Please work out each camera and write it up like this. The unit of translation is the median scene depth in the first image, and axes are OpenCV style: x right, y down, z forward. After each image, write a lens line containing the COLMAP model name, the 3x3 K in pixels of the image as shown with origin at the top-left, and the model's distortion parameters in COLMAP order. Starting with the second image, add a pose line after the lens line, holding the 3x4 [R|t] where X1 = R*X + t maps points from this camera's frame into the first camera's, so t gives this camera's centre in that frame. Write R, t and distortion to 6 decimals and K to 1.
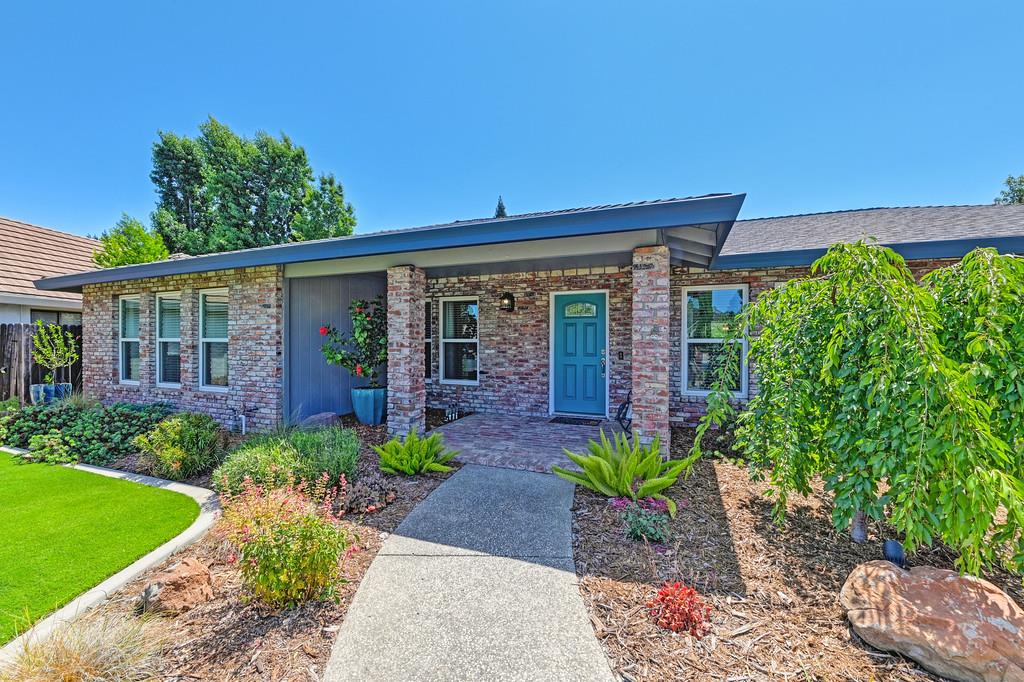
lens RADIAL K [[410.5, 0, 514.9], [0, 410.5, 340.3], [0, 0, 1]] dist [-0.019987, -0.000074]
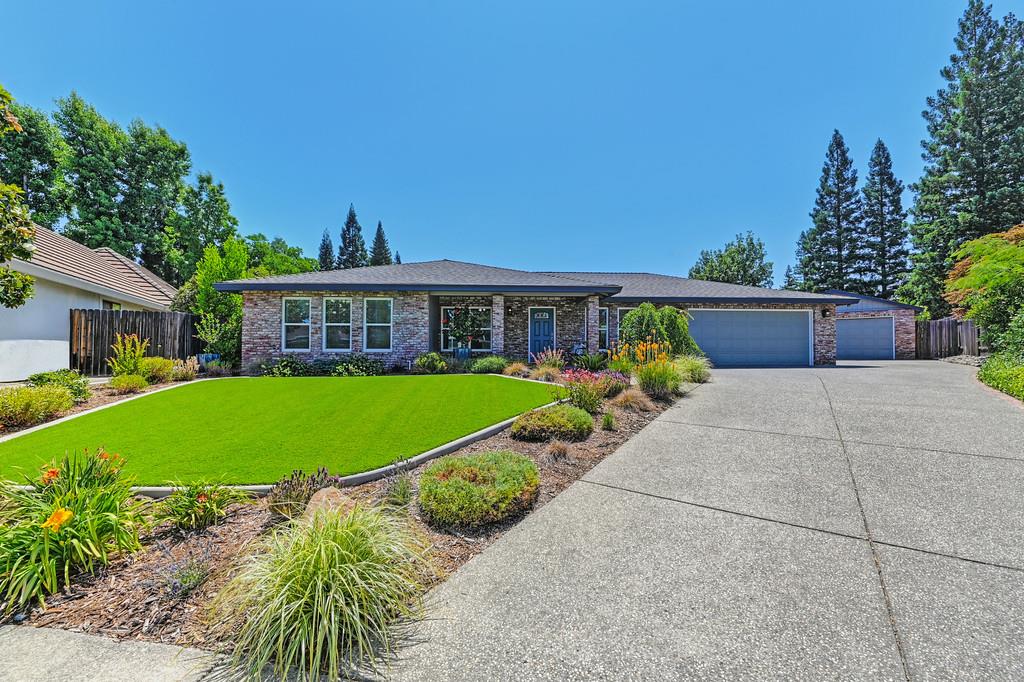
lens RADIAL K [[410.5, 0, 514.9], [0, 410.5, 340.3], [0, 0, 1]] dist [-0.019987, -0.000074]
pose [[0.905321, 0.007083, 0.424669, -0.882149], [0.001219, 0.999813, -0.019275, 0.100201], [-0.424726, 0.017968, 0.905144, -0.912534]]
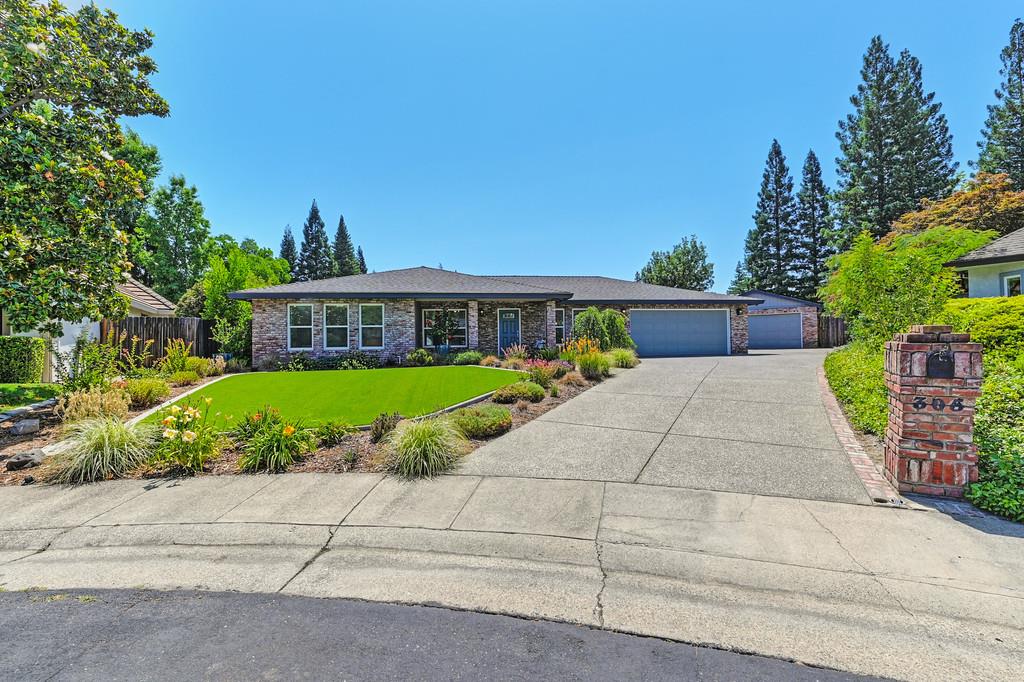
lens RADIAL K [[416.3, 0, 517.8], [0, 416.3, 335.8], [0, 0, 1]] dist [-0.021492, 0.000097]
pose [[0.863813, -0.006473, 0.503771, -1.089111], [0.016784, 0.999732, -0.015935, 0.093353], [-0.503533, 0.022220, 0.863690, -1.269810]]
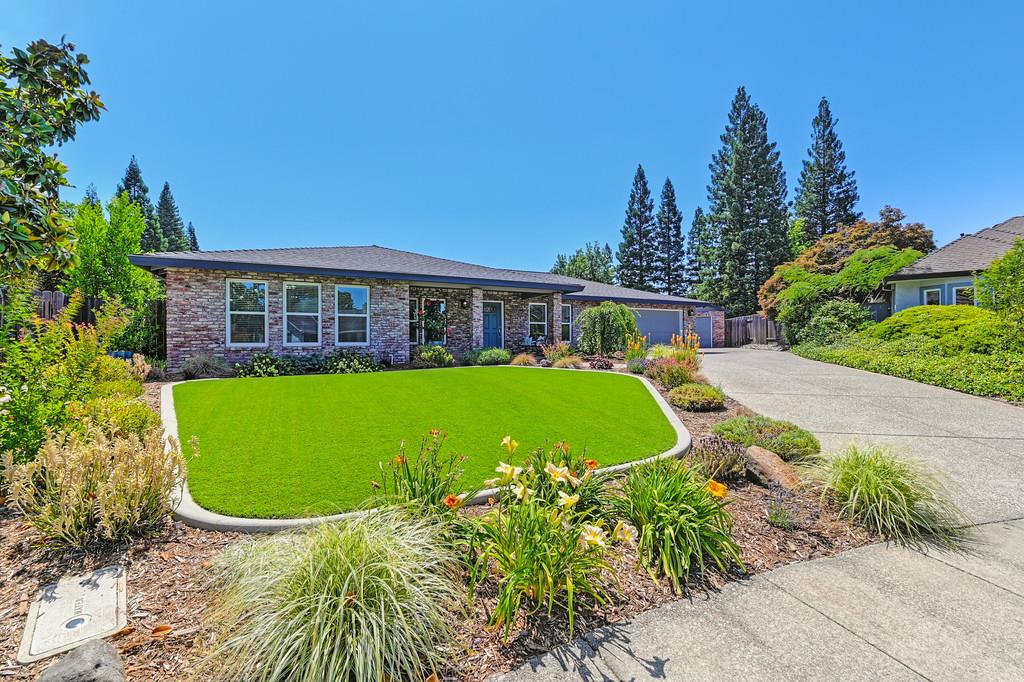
lens RADIAL K [[410.5, 0, 514.9], [0, 410.5, 340.3], [0, 0, 1]] dist [-0.019987, -0.000074]
pose [[0.645212, -0.004391, 0.763991, -1.463432], [0.007641, 0.999971, -0.000706, 0.100662], [-0.763965, 0.006293, 0.645227, -0.568998]]
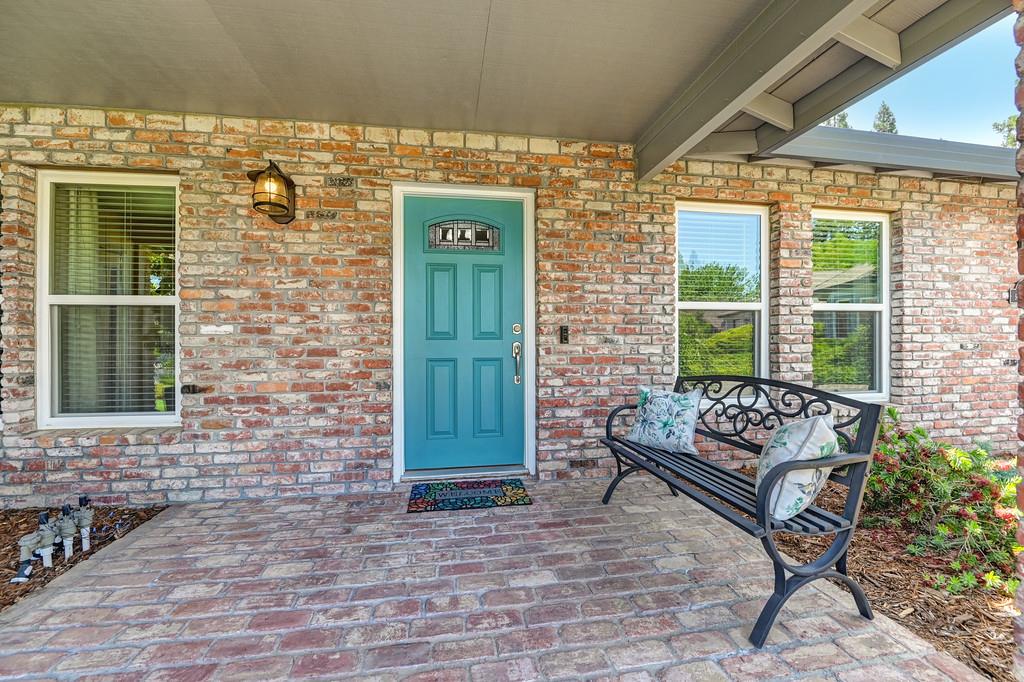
lens RADIAL K [[410.5, 0, 514.9], [0, 410.5, 340.3], [0, 0, 1]] dist [-0.019987, -0.000074]
pose [[0.851319, -0.003445, 0.524636, -0.026464], [0.005207, 0.999985, -0.001883, 0.039709], [-0.524622, 0.004334, 0.851324, 0.575700]]
